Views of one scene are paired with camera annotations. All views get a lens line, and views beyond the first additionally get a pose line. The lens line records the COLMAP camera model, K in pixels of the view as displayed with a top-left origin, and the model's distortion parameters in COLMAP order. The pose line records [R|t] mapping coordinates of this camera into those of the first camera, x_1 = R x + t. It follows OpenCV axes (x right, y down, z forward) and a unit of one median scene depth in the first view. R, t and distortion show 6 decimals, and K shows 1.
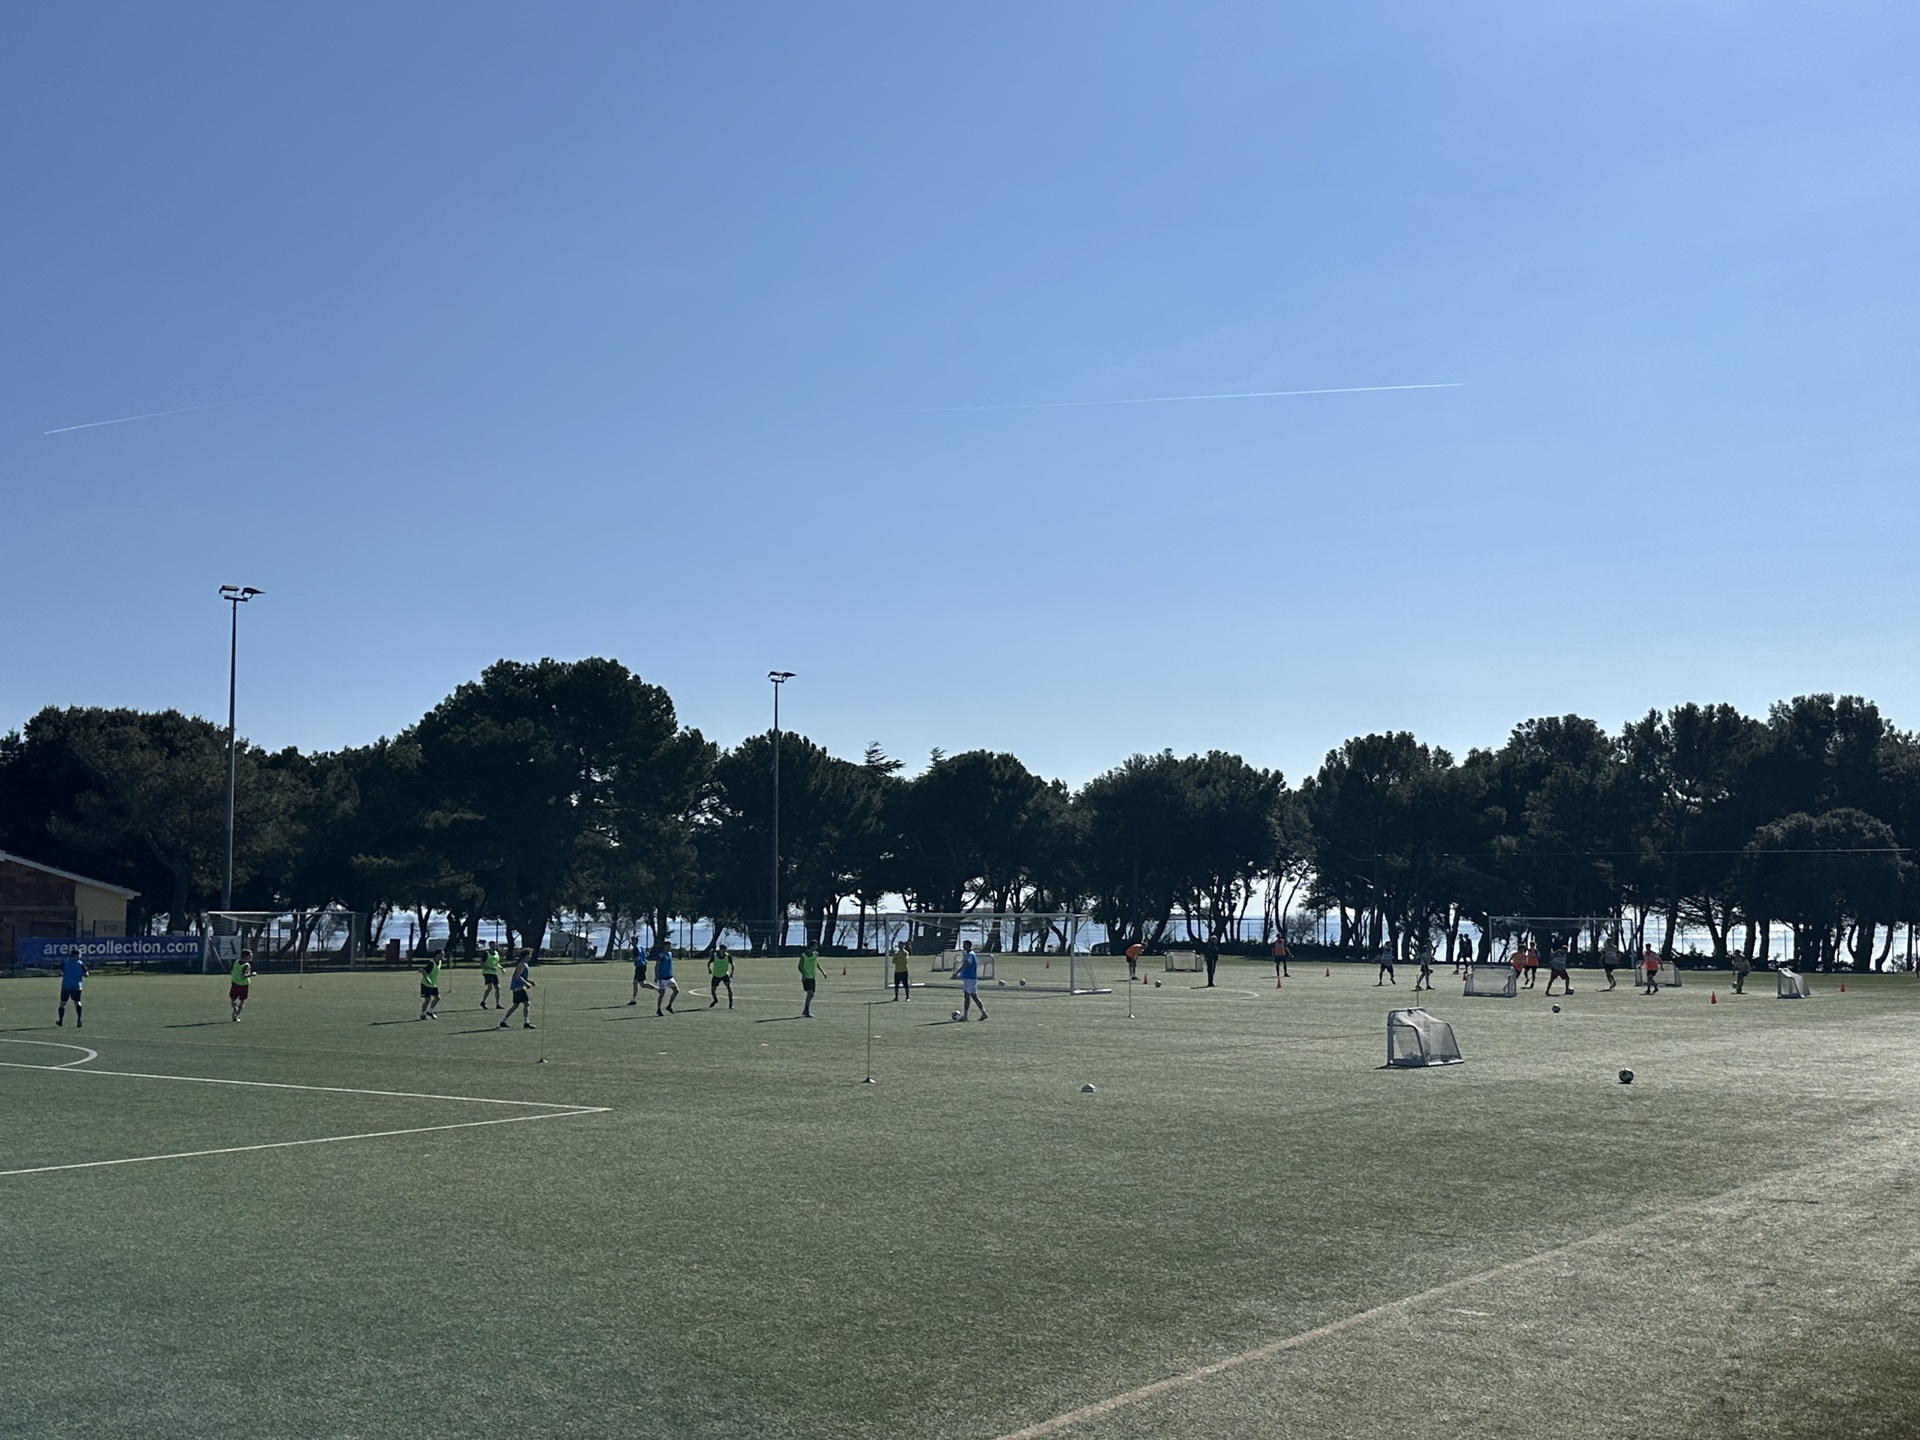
lens RADIAL K [[2138.4, 0, 950.6], [0, 2138.4, 758.7], [0, 0, 1]] dist [0.112150, 0.000000]
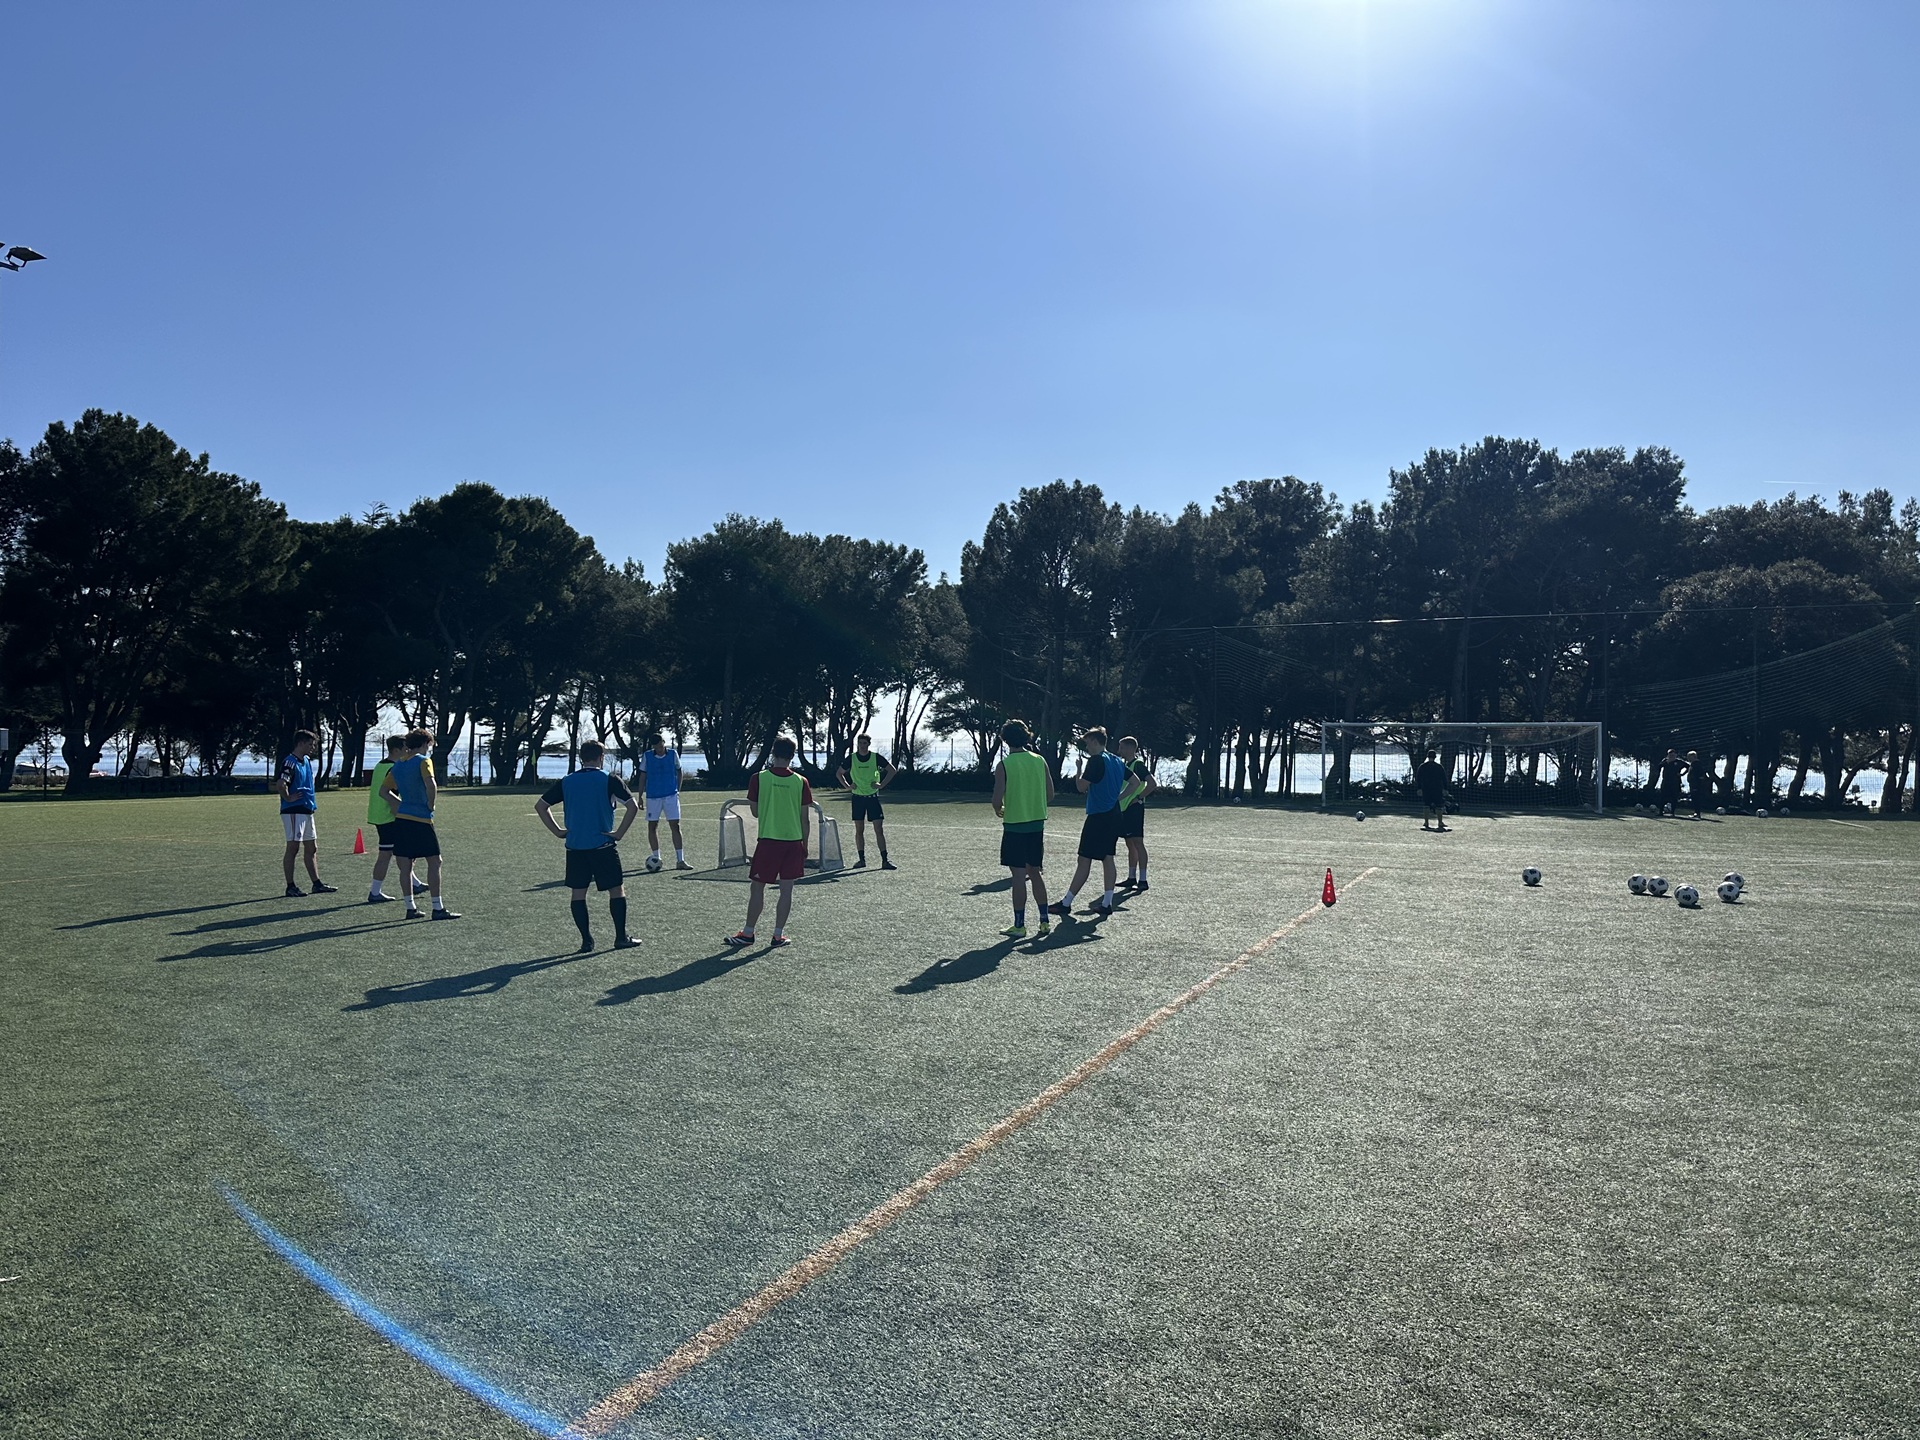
lens RADIAL K [[1334.5, 0, 953.3], [0, 1334.5, 720.9], [0, 0, 1]] dist [0.062011, -0.005728]
pose [[0.975788, 0.006426, 0.218625, 0.062728], [-0.017833, 0.998578, 0.050242, 0.045115], [-0.217992, -0.052925, 0.974515, 0.545634]]
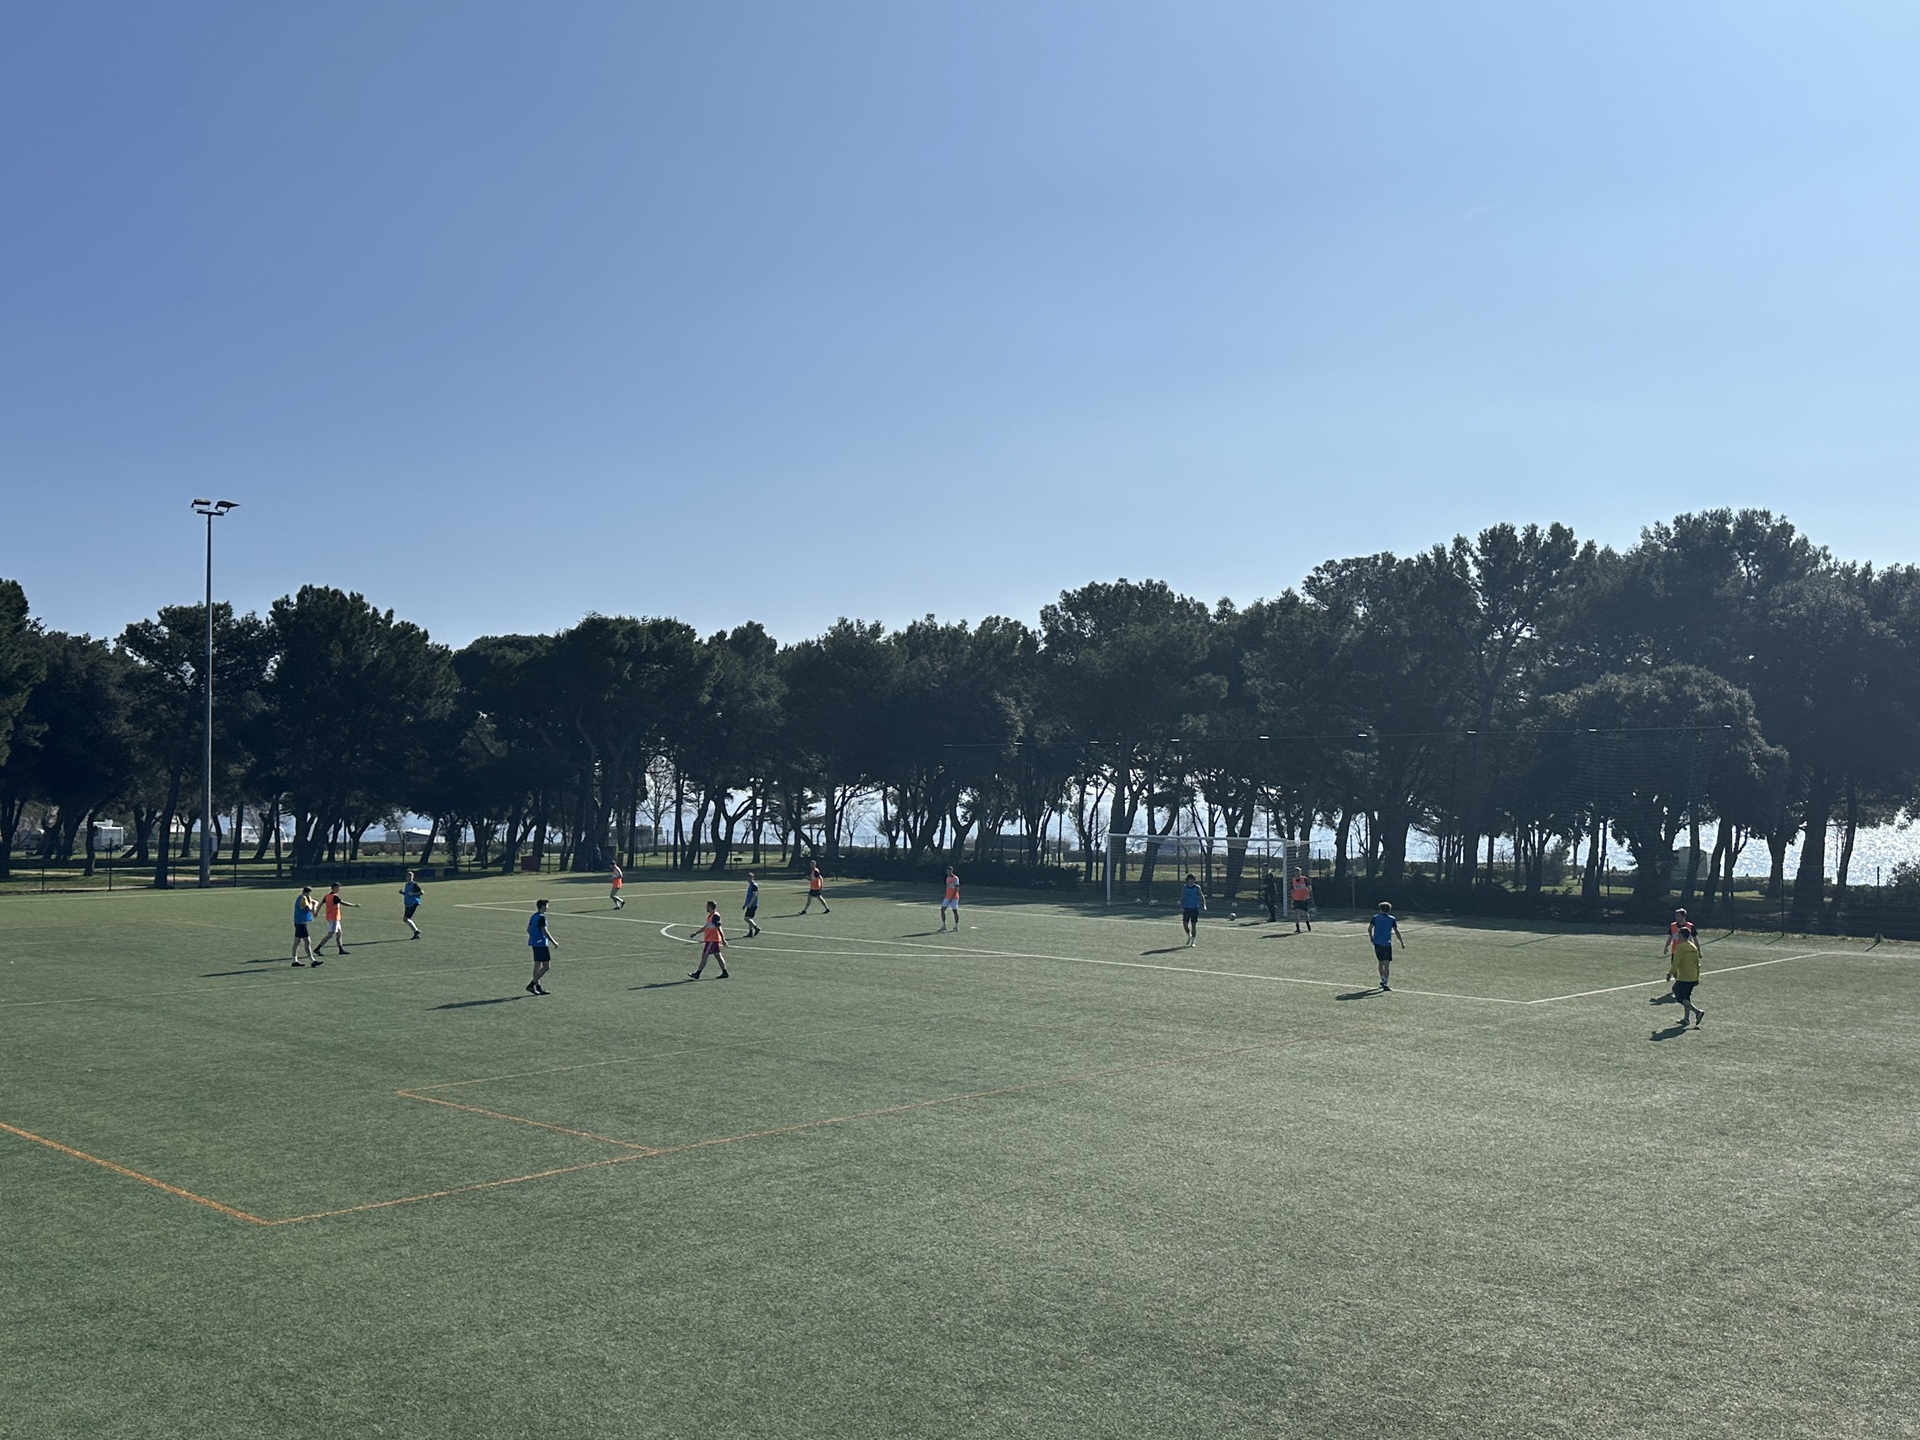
lens RADIAL K [[1796.7, 0, 971.2], [0, 1796.7, 716.8], [0, 0, 1]] dist [0.062786, 0.000000]
pose [[0.989014, -0.010191, -0.147470, 0.236983], [0.013363, 0.999700, 0.020536, 0.020644], [0.147216, -0.022281, 0.988853, 0.366615]]
